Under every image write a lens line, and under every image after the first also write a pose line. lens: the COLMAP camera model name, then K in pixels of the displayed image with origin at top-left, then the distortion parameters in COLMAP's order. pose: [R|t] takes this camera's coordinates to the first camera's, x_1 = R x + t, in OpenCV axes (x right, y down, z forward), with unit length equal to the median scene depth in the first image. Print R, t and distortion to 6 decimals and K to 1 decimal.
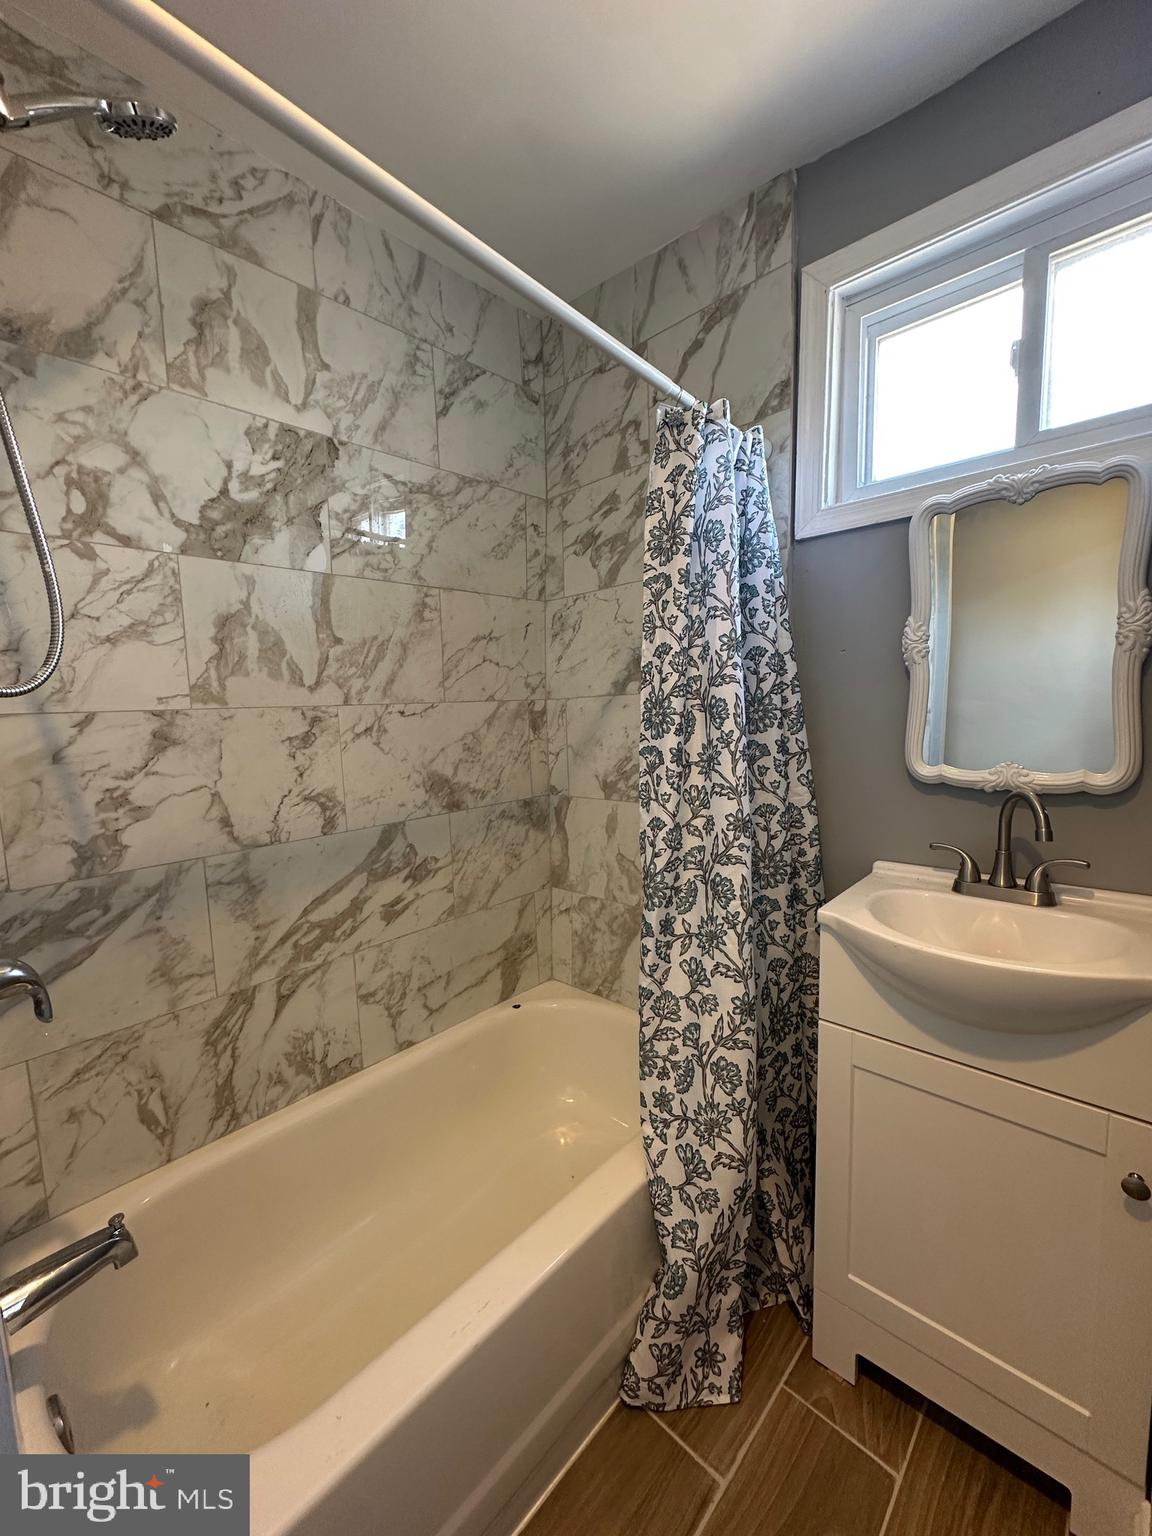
lens RADIAL K [[615.0, 0, 576.0], [0, 615.0, 768.0], [0, 0, 1]] dist [-0.003032, 0.000911]
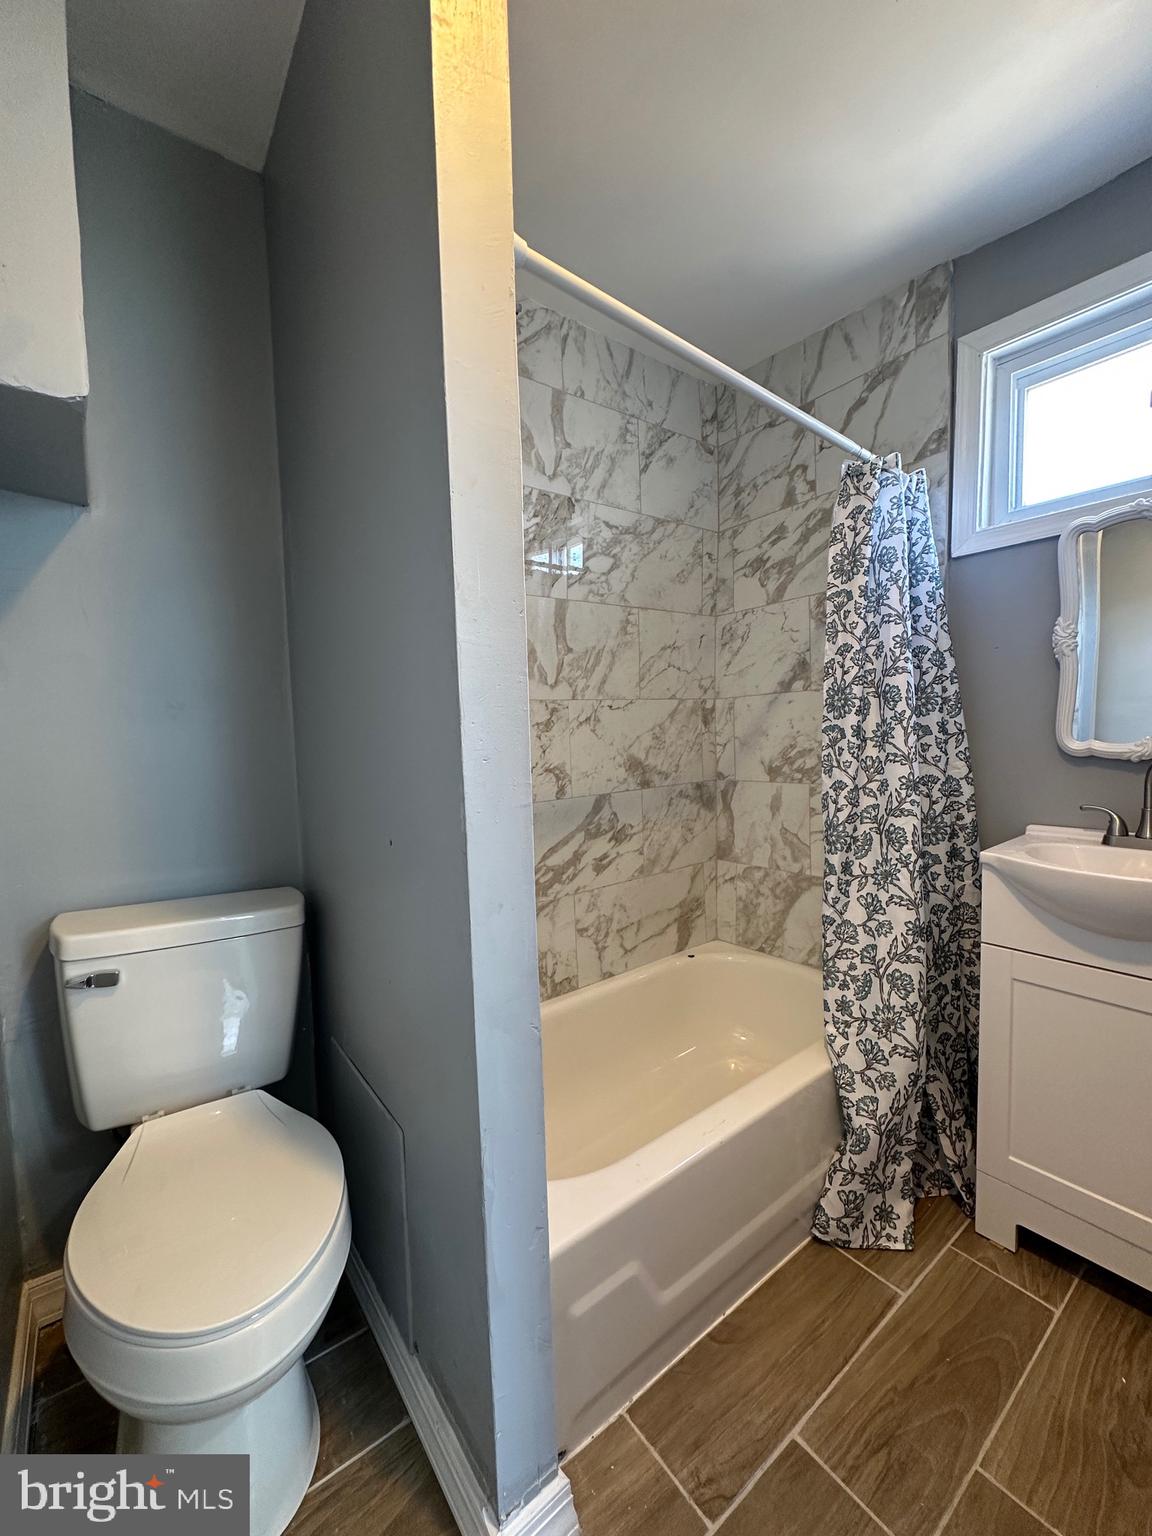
lens RADIAL K [[615.0, 0, 576.0], [0, 615.0, 768.0], [0, 0, 1]] dist [-0.003032, 0.000911]
pose [[0.986808, 0.008591, -0.161668, -0.172959], [-0.013596, 0.999461, -0.029876, 0.086893], [0.161324, 0.031680, 0.986393, -0.294170]]
